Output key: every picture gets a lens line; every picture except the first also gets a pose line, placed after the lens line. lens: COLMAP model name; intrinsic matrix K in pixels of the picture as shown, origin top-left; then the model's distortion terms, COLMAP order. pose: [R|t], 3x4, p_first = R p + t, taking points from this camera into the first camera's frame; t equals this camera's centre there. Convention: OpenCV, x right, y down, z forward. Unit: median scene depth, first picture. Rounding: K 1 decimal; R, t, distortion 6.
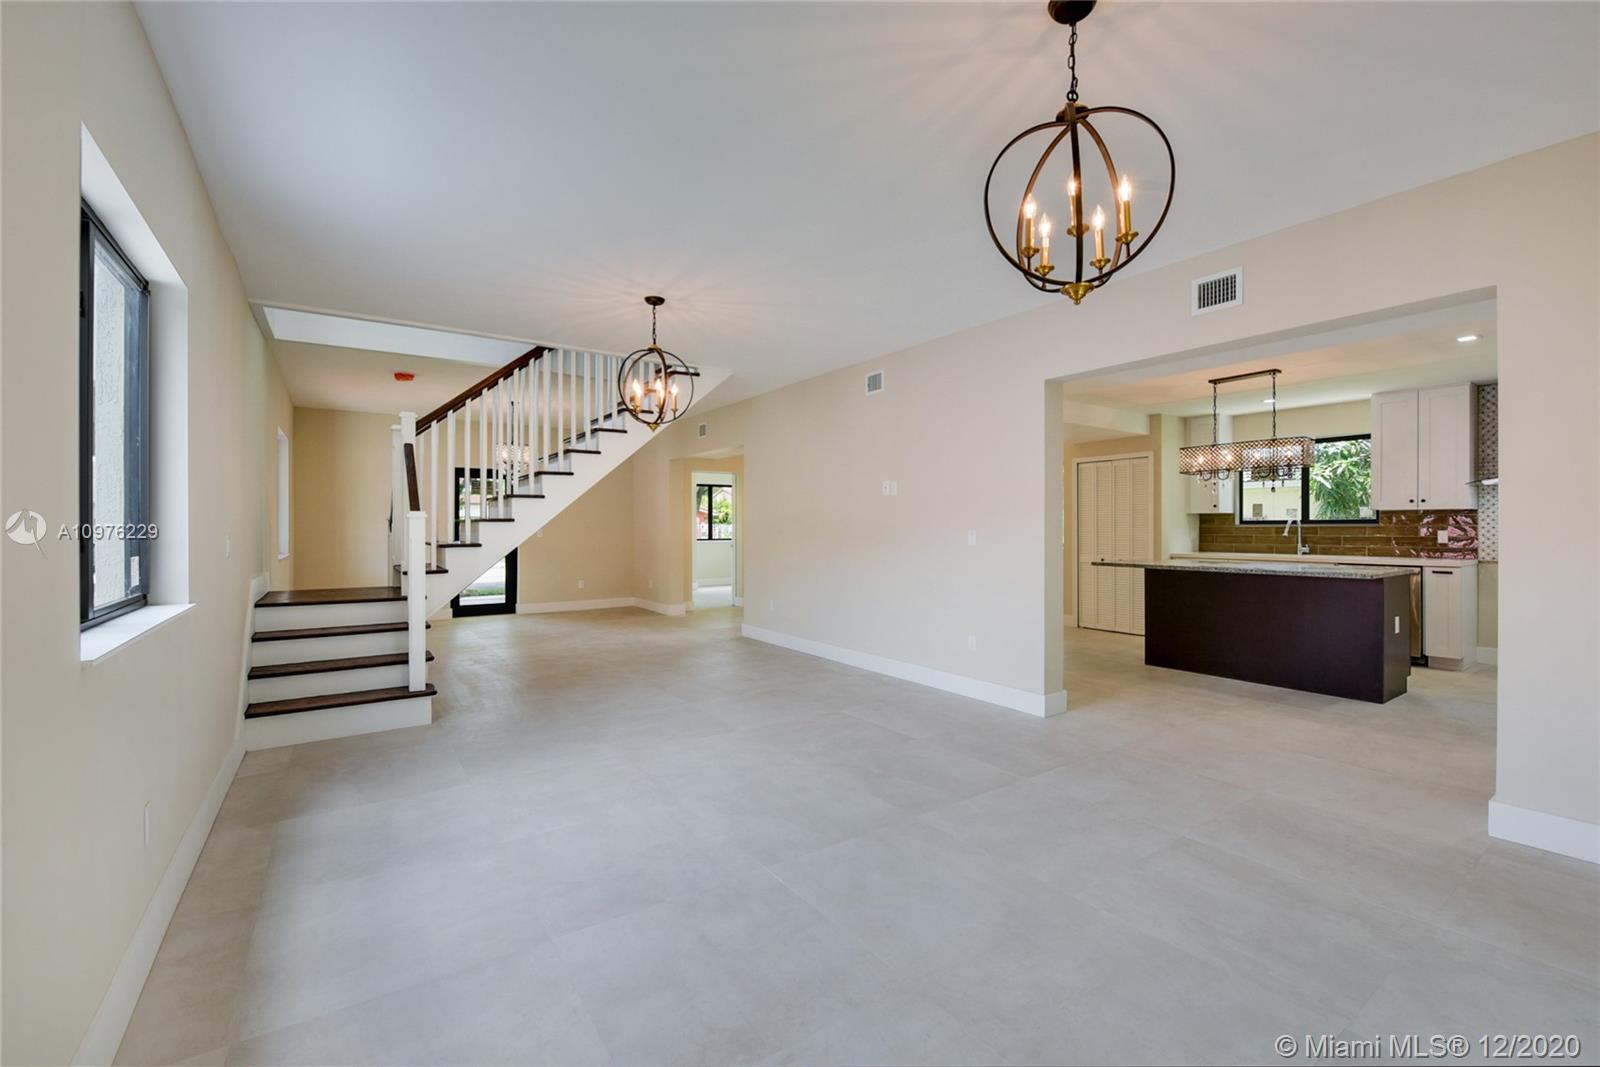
lens RADIAL K [[655.8, 0, 814.6], [0, 655.8, 533.1], [0, 0, 1]] dist [0.000823, 0.000619]
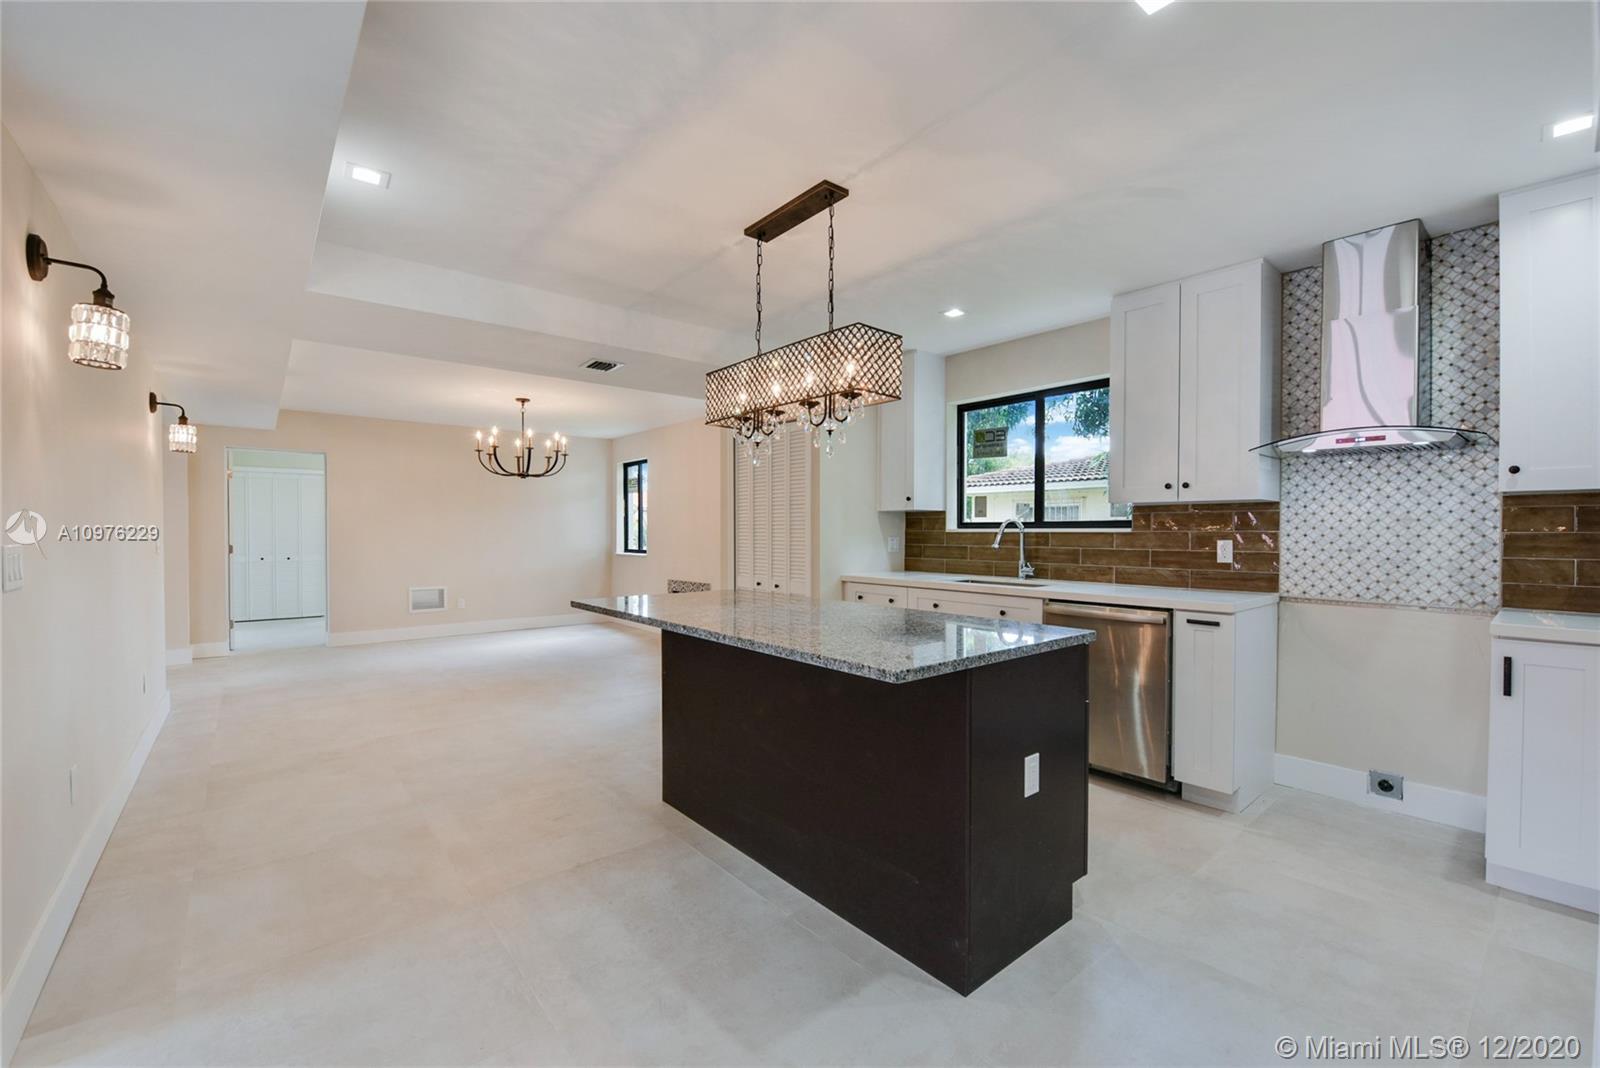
lens RADIAL K [[655.8, 0, 783.4], [0, 655.8, 541.2], [0, 0, 1]] dist [0.000823, 0.000619]
pose [[0.998228, 0.000861, 0.059501, 0.568022], [-0.001295, 0.999973, 0.007252, -0.006783], [-0.059493, -0.007317, 0.998202, 0.482900]]
